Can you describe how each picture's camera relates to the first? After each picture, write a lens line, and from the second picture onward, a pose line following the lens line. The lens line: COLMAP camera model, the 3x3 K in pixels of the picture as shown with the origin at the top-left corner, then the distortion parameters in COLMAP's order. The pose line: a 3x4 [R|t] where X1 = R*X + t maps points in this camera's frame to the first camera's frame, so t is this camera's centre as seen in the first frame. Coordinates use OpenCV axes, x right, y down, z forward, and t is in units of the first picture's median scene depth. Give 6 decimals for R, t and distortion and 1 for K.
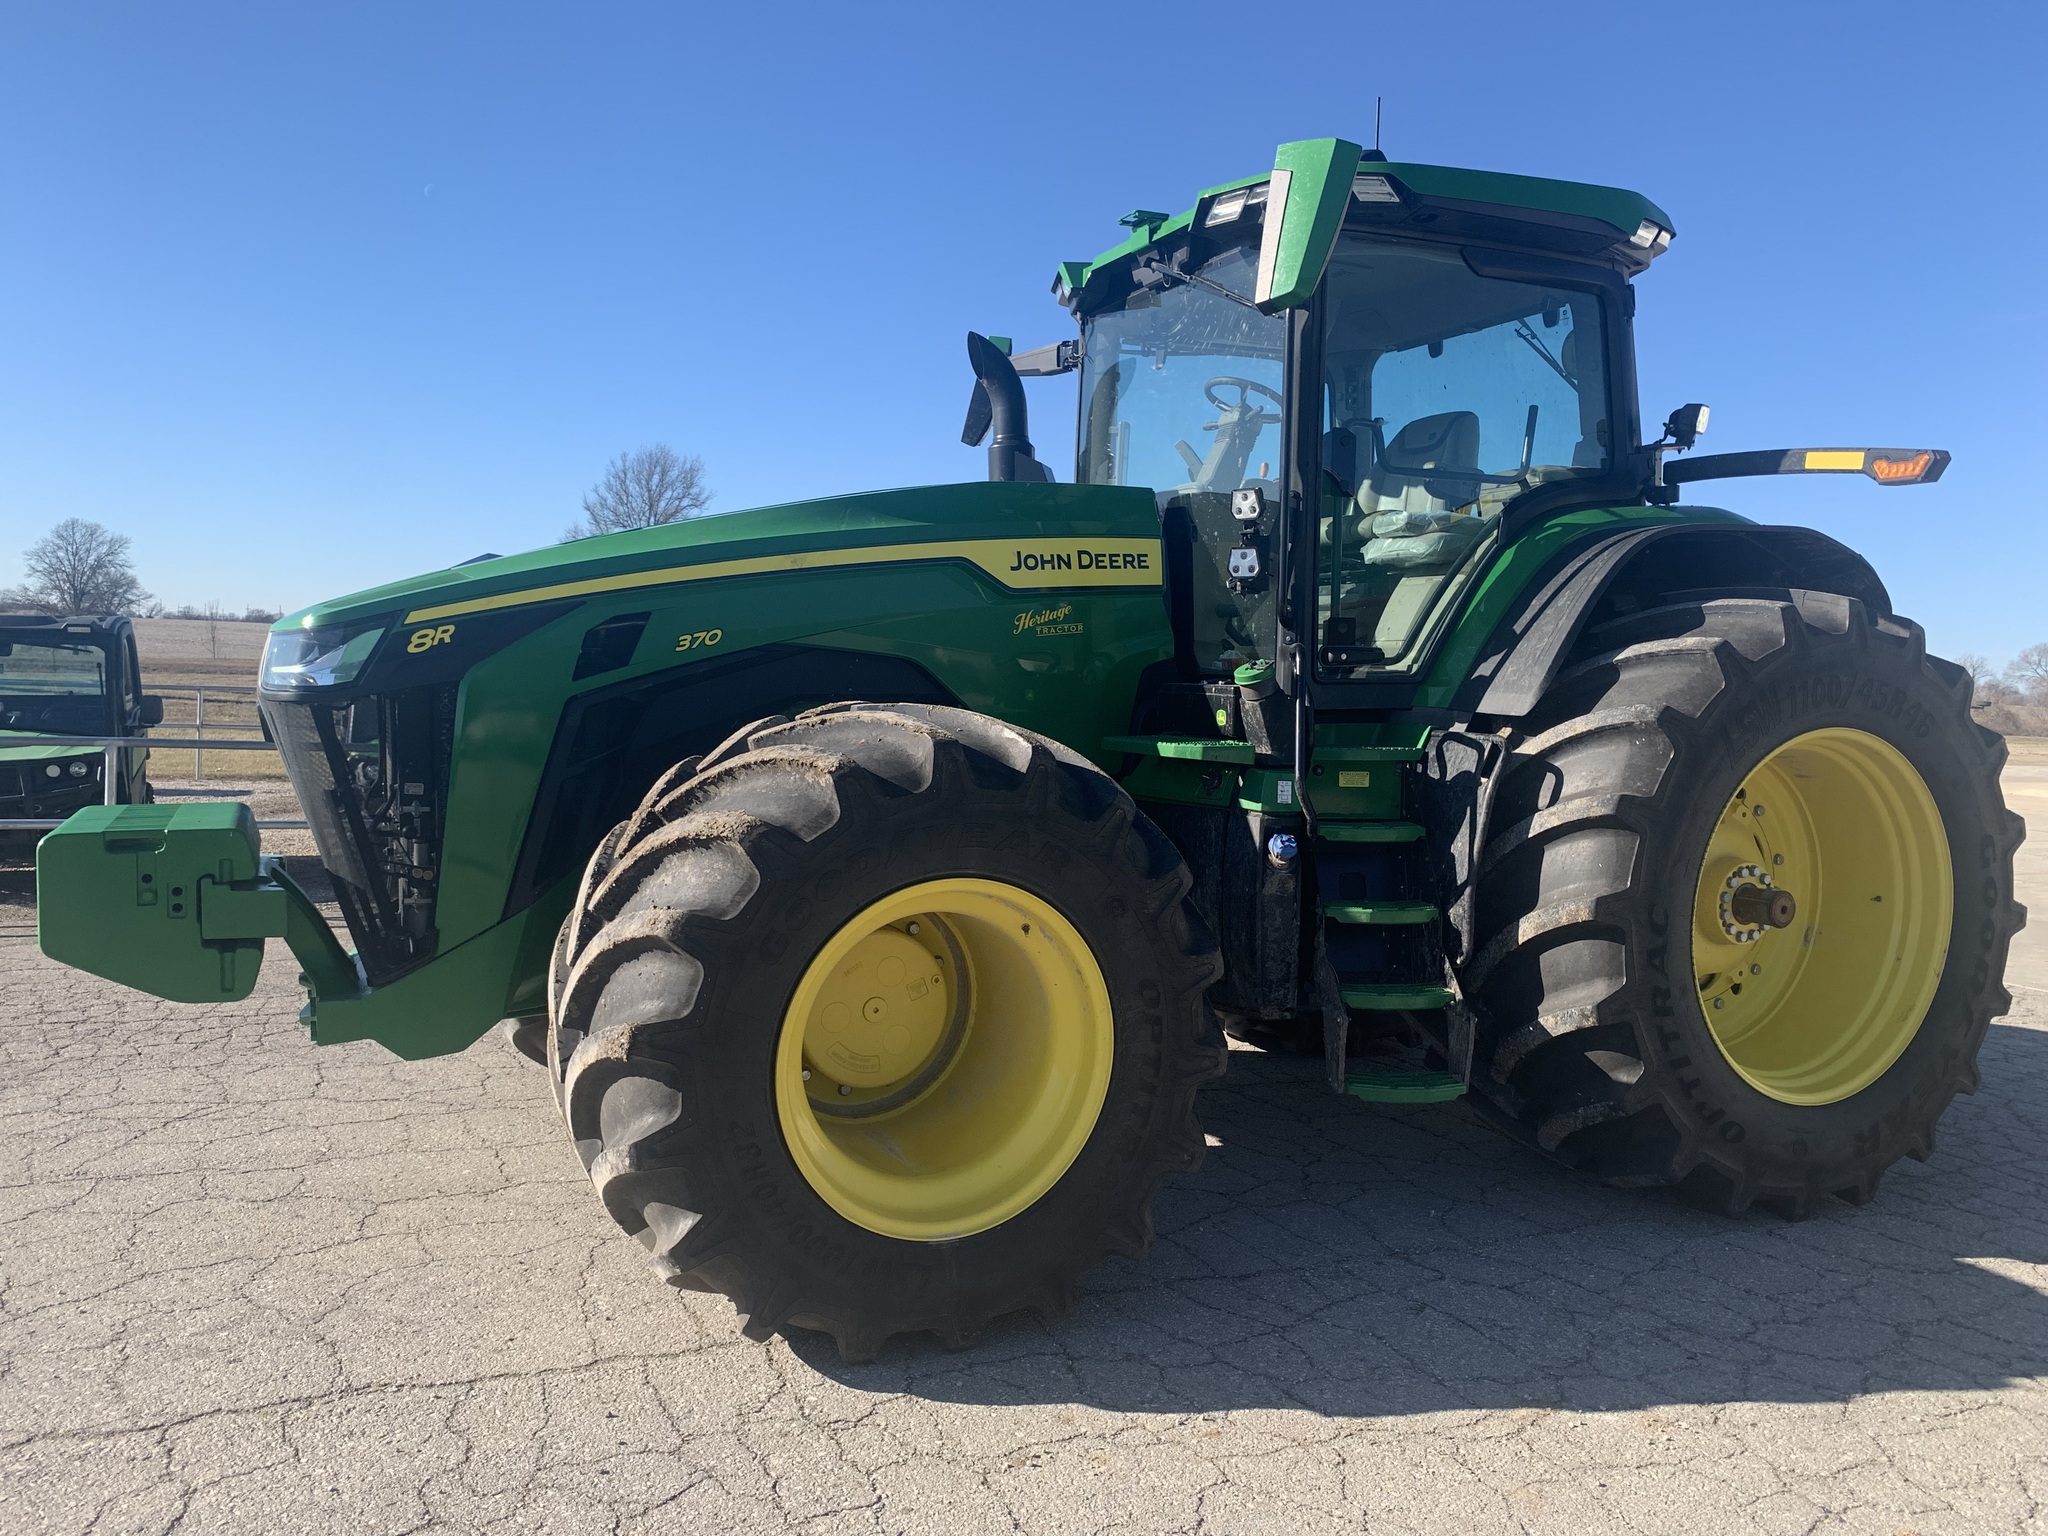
lens RADIAL K [[1560.3, 0, 1033.6], [0, 1560.3, 761.1], [0, 0, 1]] dist [0.030732, -0.039017]
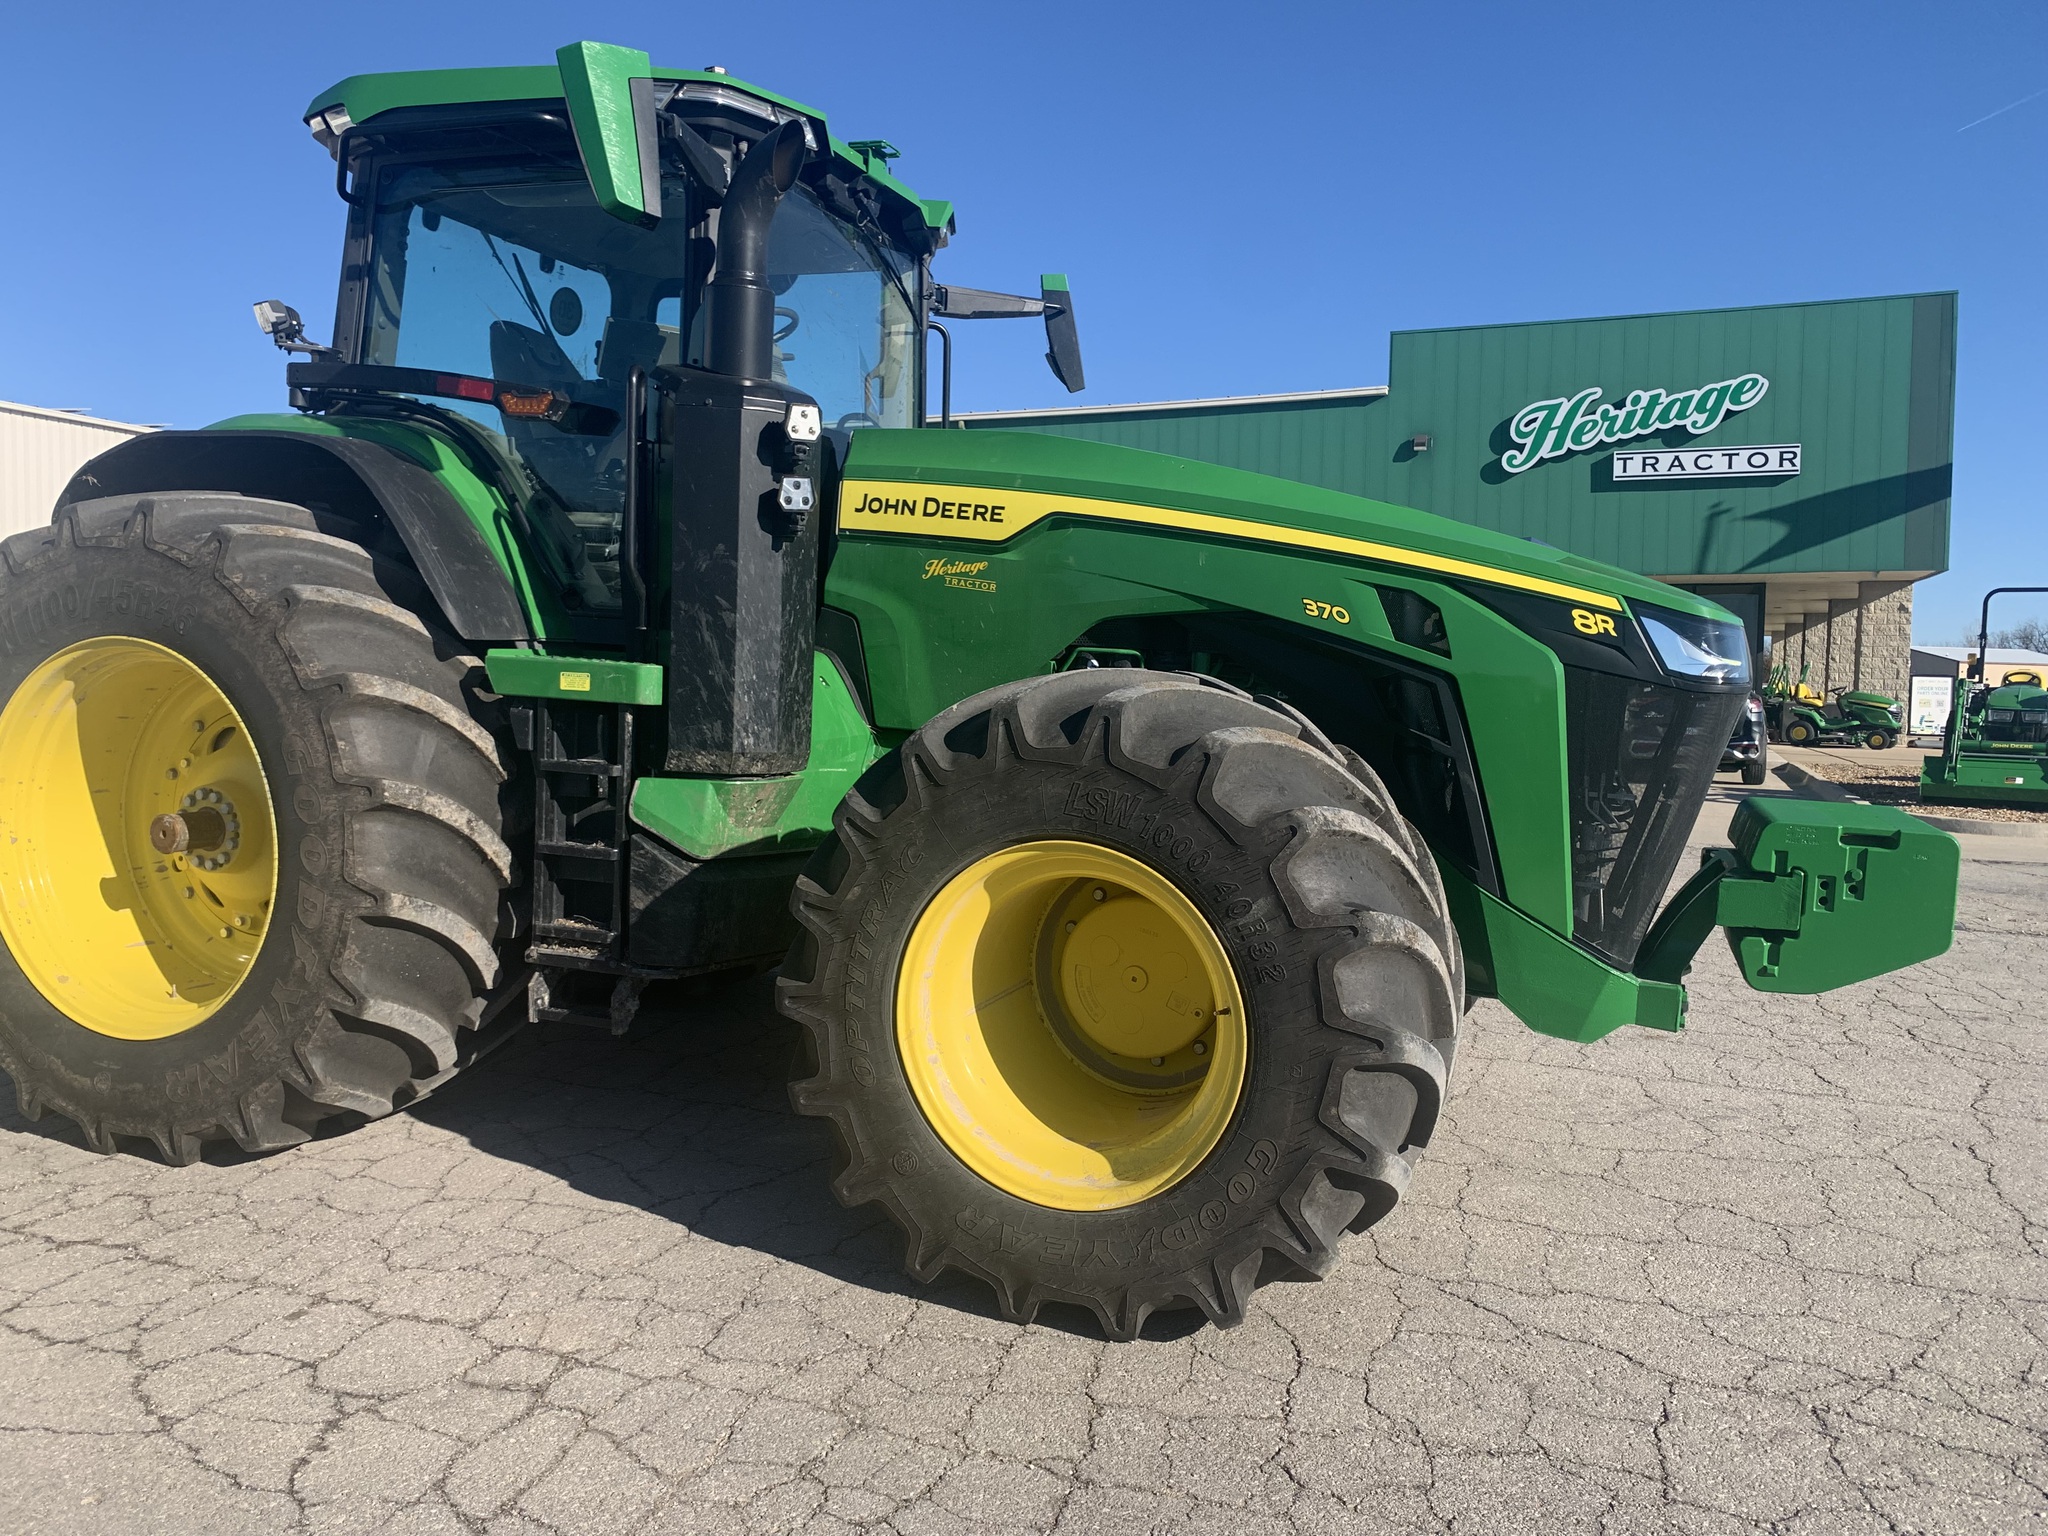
lens RADIAL K [[1560.3, 0, 1005.9], [0, 1560.3, 751.1], [0, 0, 1]] dist [0.030732, -0.039017]
pose [[-0.688950, -0.095667, 0.718467, -0.839136], [-0.010657, 0.992481, 0.121934, -0.113782], [-0.724730, 0.076350, -0.684790, 1.914683]]
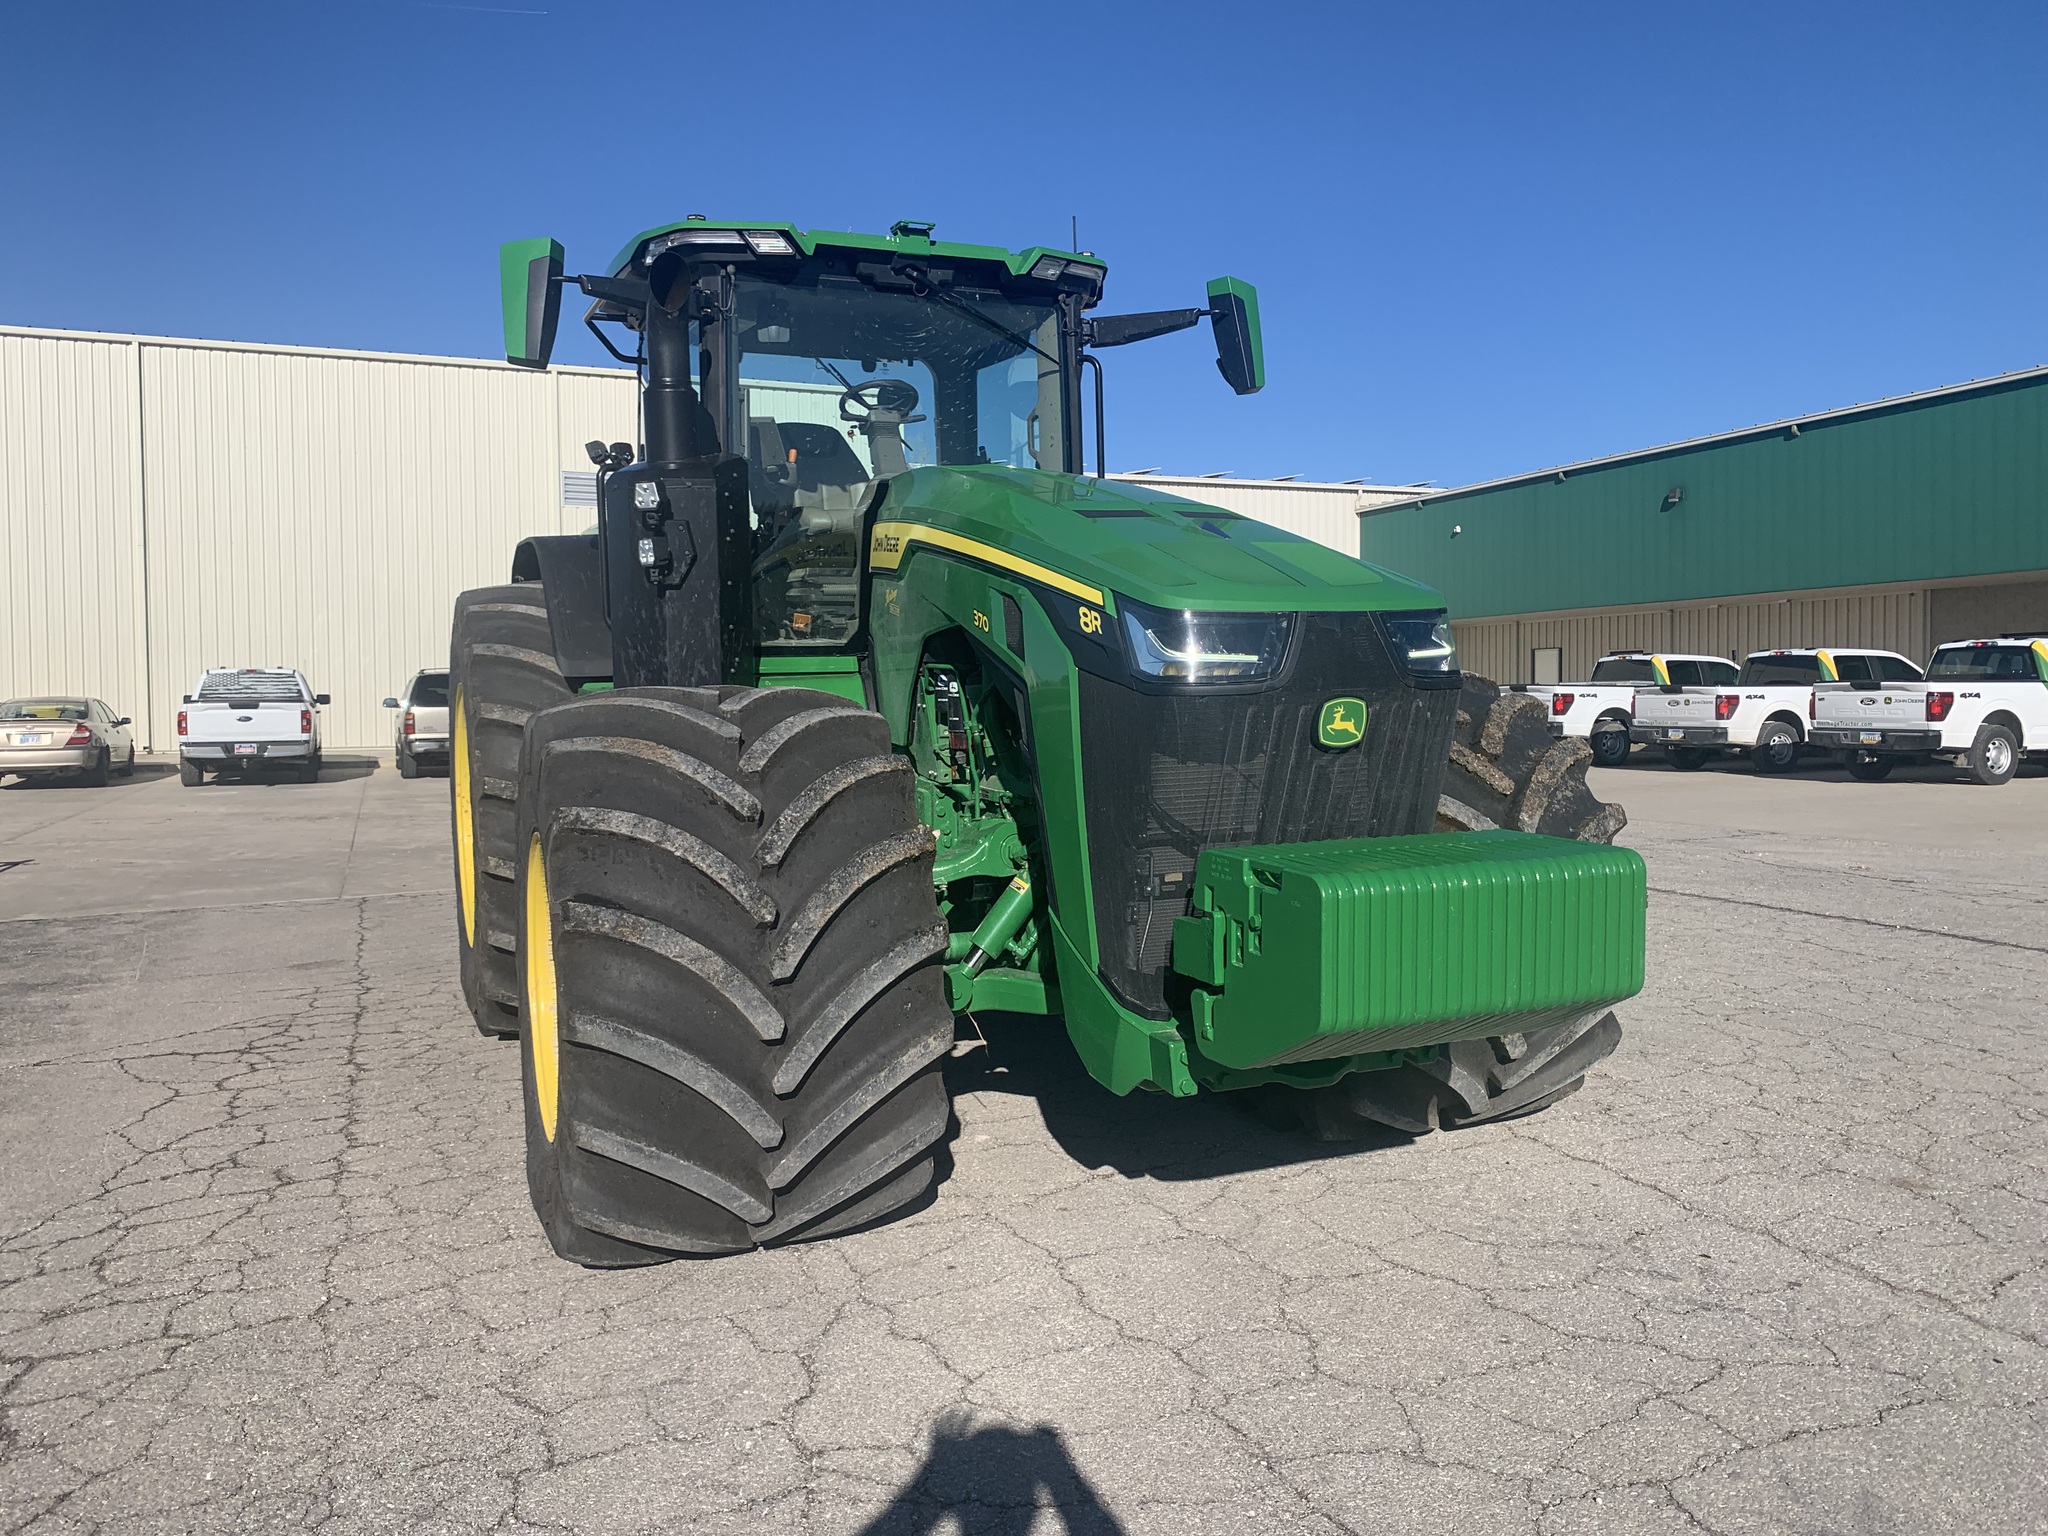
lens RADIAL K [[1560.3, 0, 997.8], [0, 1560.3, 735.9], [0, 0, 1]] dist [0.030732, -0.039017]
pose [[0.039139, -0.078903, 0.996114, -1.219763], [0.069309, 0.994691, 0.076067, -0.086367], [-0.996827, 0.066063, 0.044400, 1.071181]]
